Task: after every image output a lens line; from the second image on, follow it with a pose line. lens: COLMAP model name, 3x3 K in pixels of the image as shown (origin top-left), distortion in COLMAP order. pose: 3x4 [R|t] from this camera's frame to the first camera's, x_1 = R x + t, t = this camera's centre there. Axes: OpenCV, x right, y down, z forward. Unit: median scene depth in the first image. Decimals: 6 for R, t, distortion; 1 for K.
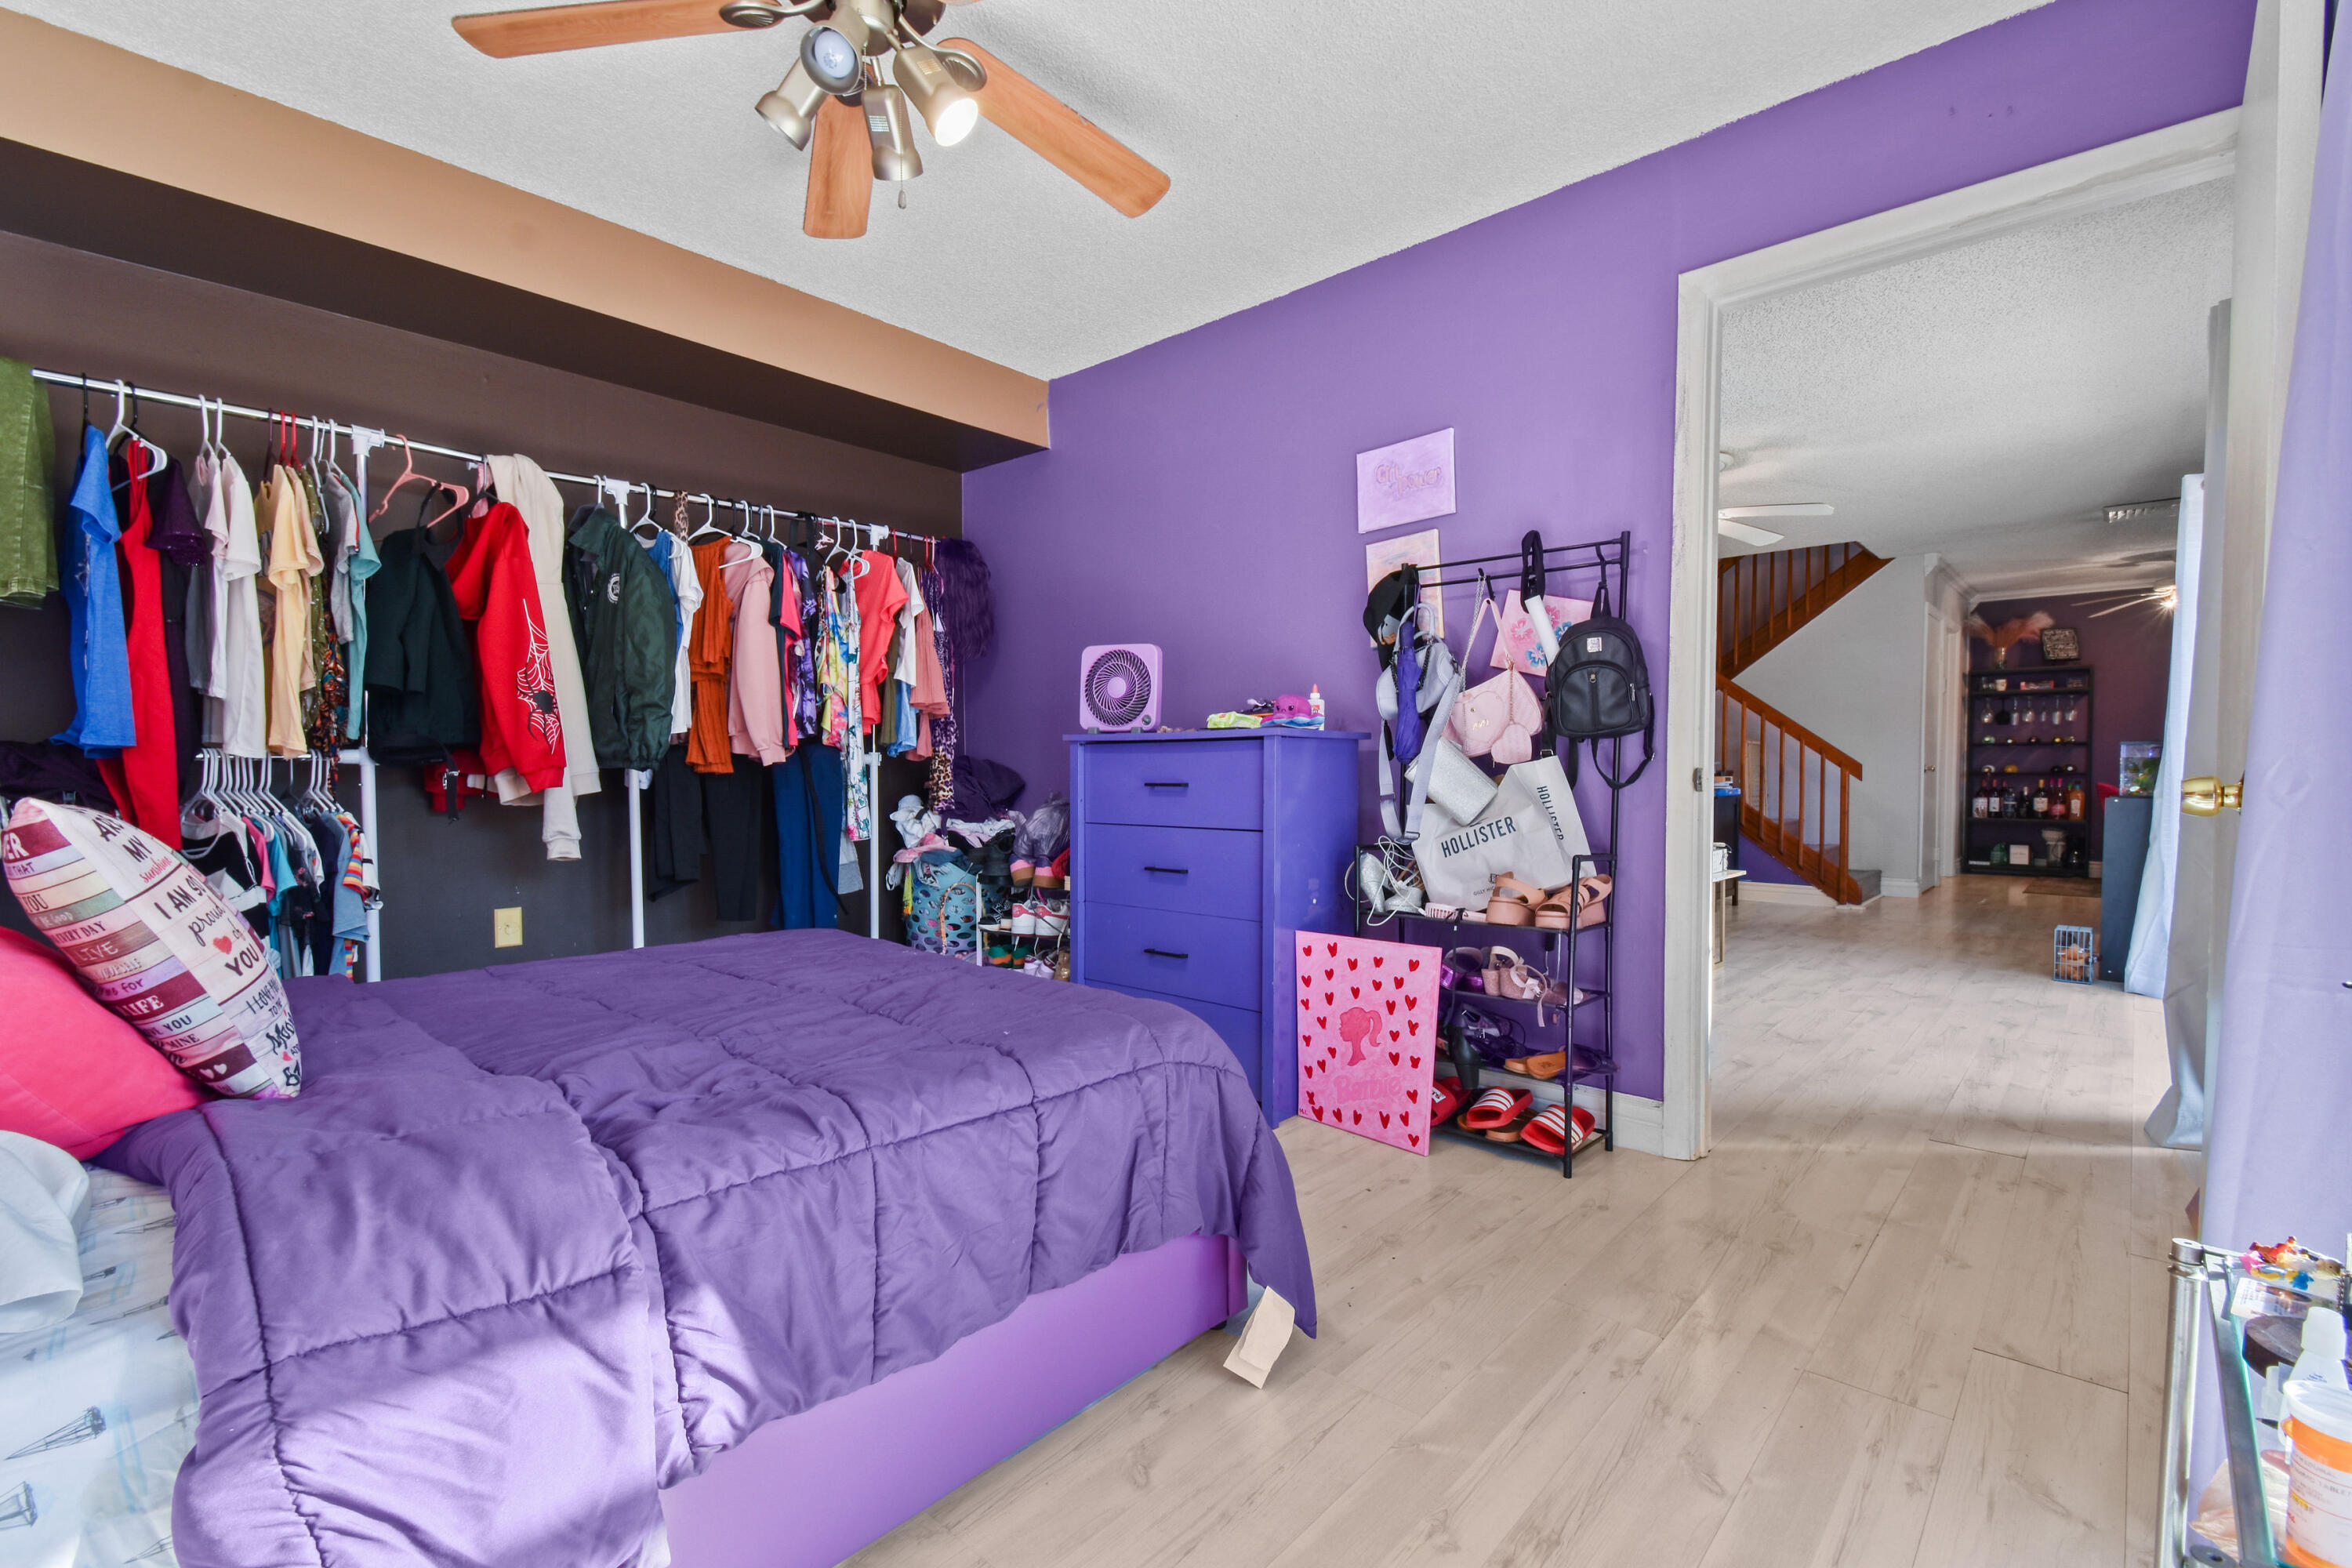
lens RADIAL K [[1007.0, 0, 1176.0], [0, 1007.0, 784.0], [0, 0, 1]] dist [0.000303, -0.000065]
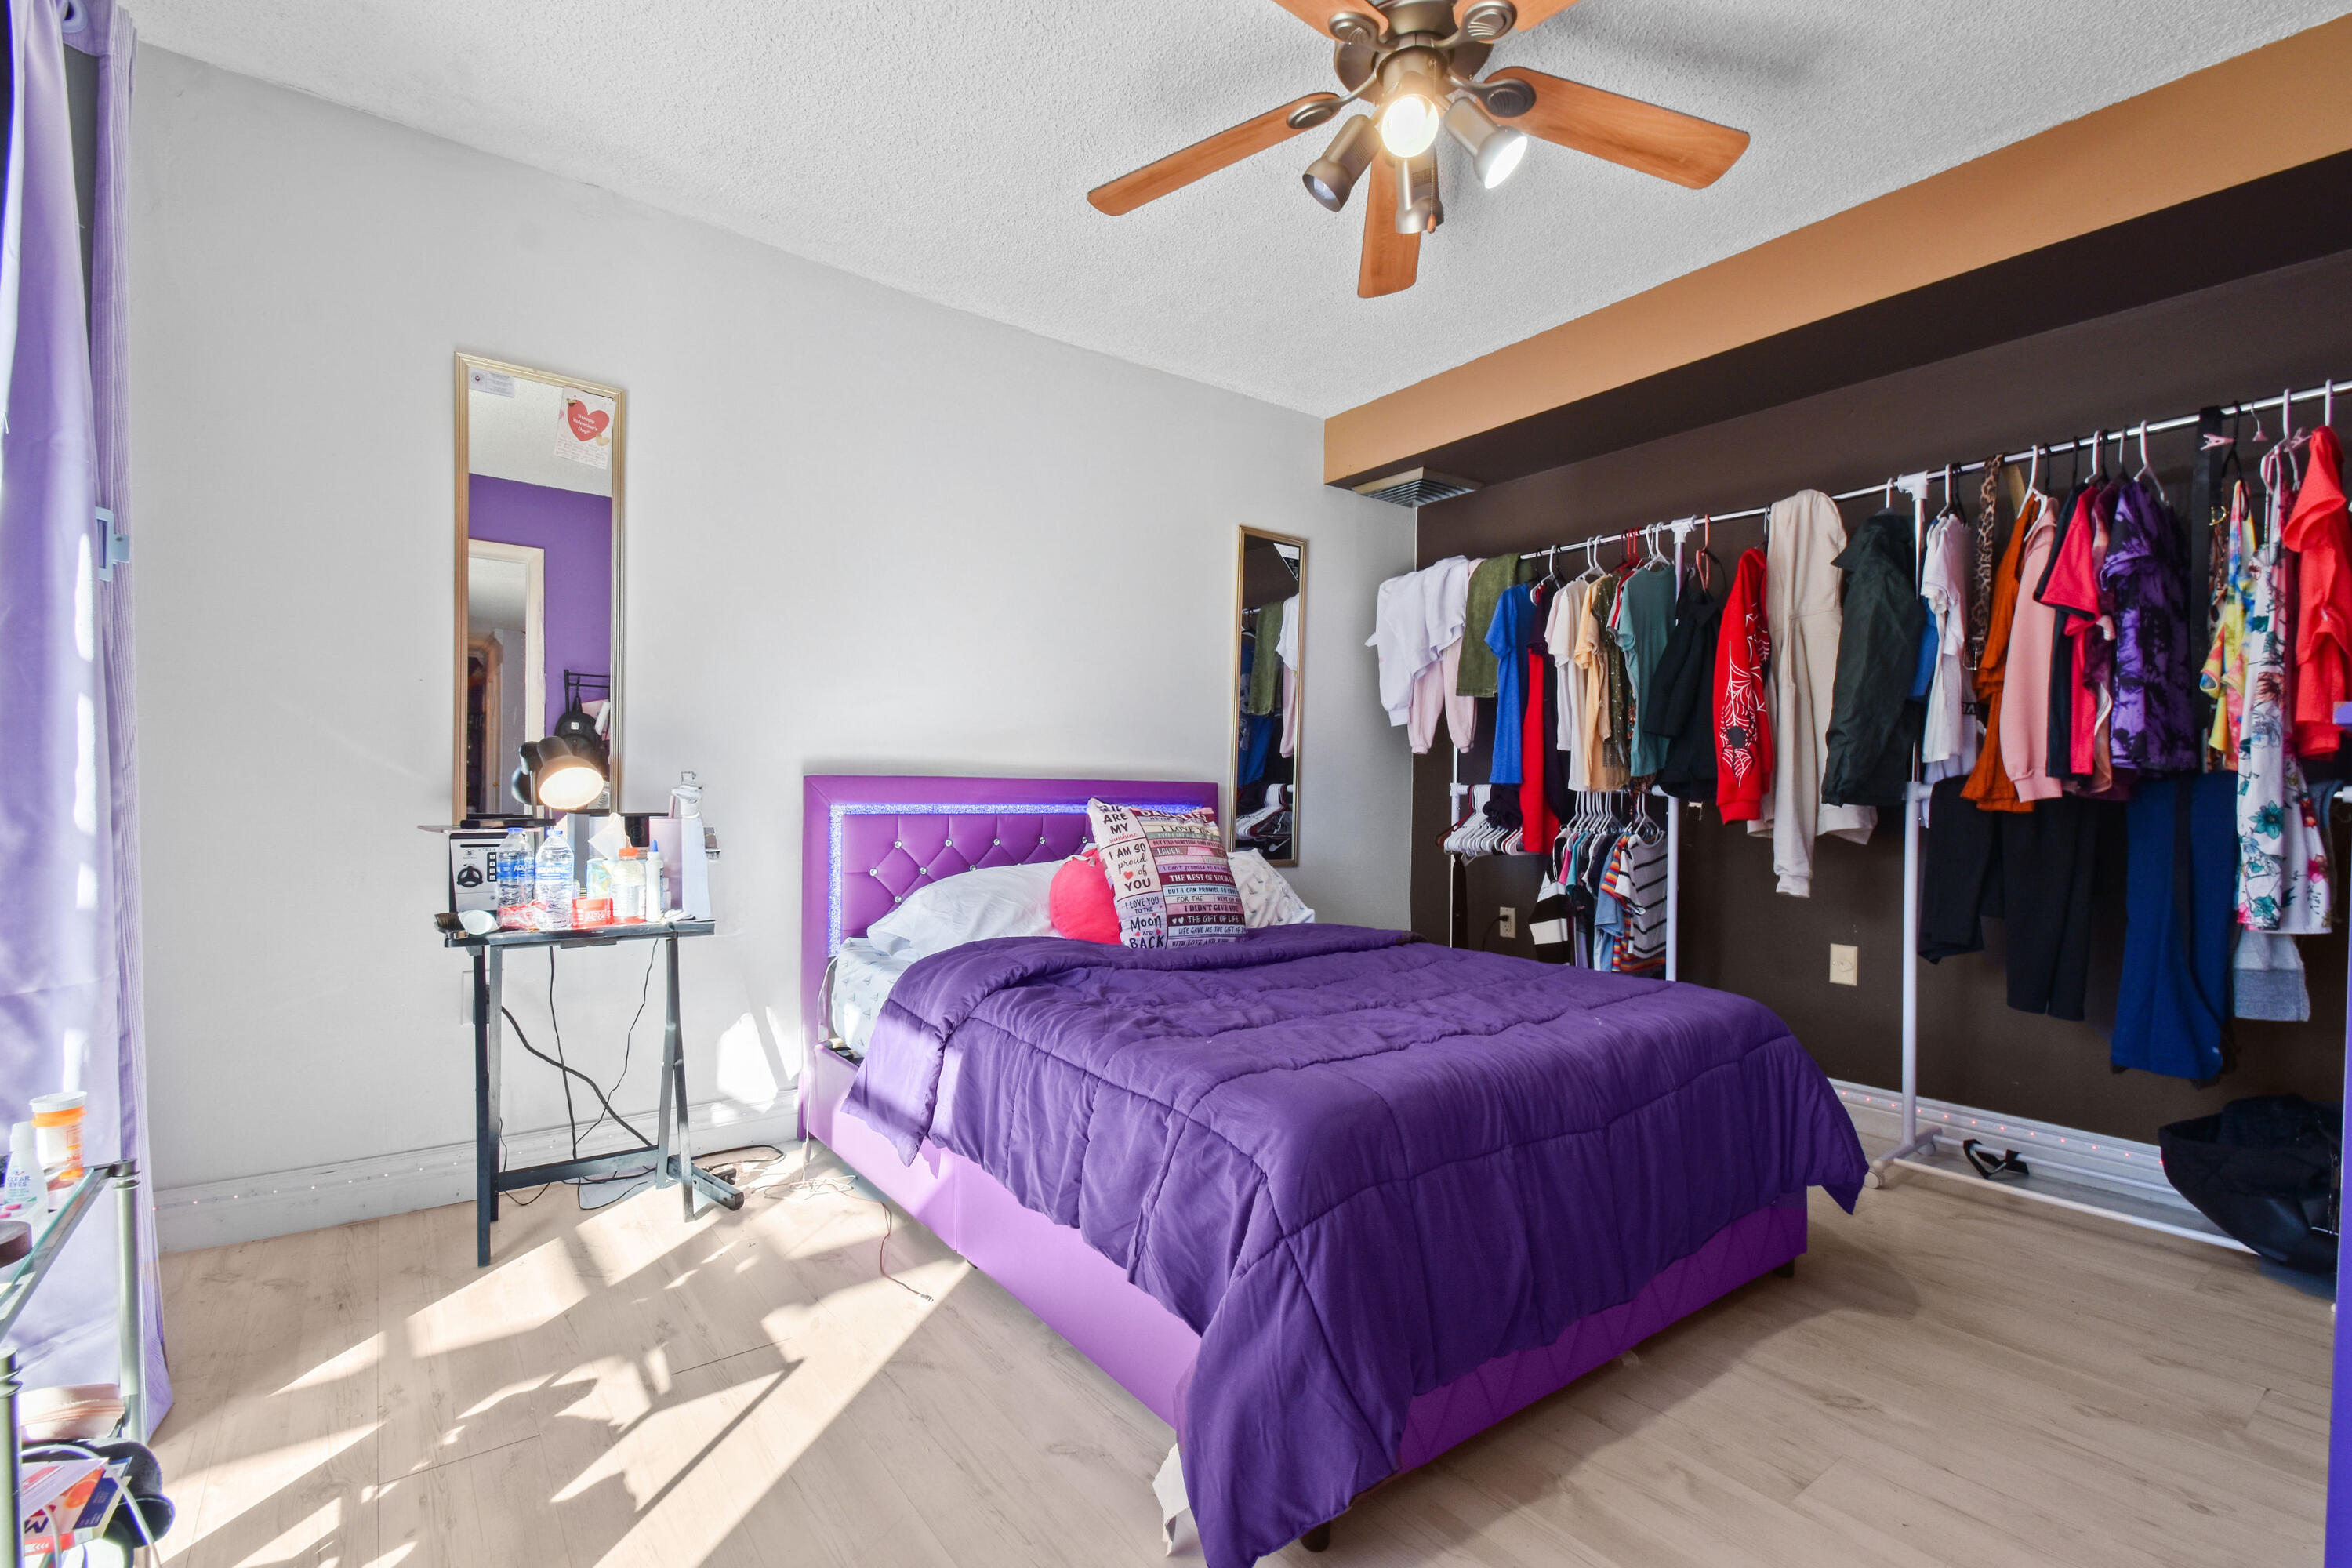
lens RADIAL K [[1007.0, 0, 1176.0], [0, 1007.0, 784.0], [0, 0, 1]] dist [0.000303, -0.000065]
pose [[-0.176736, -0.010635, -0.984201, 0.441408], [-0.028979, 0.999564, -0.005597, -0.009883], [0.983832, 0.027532, -0.176967, 0.563717]]
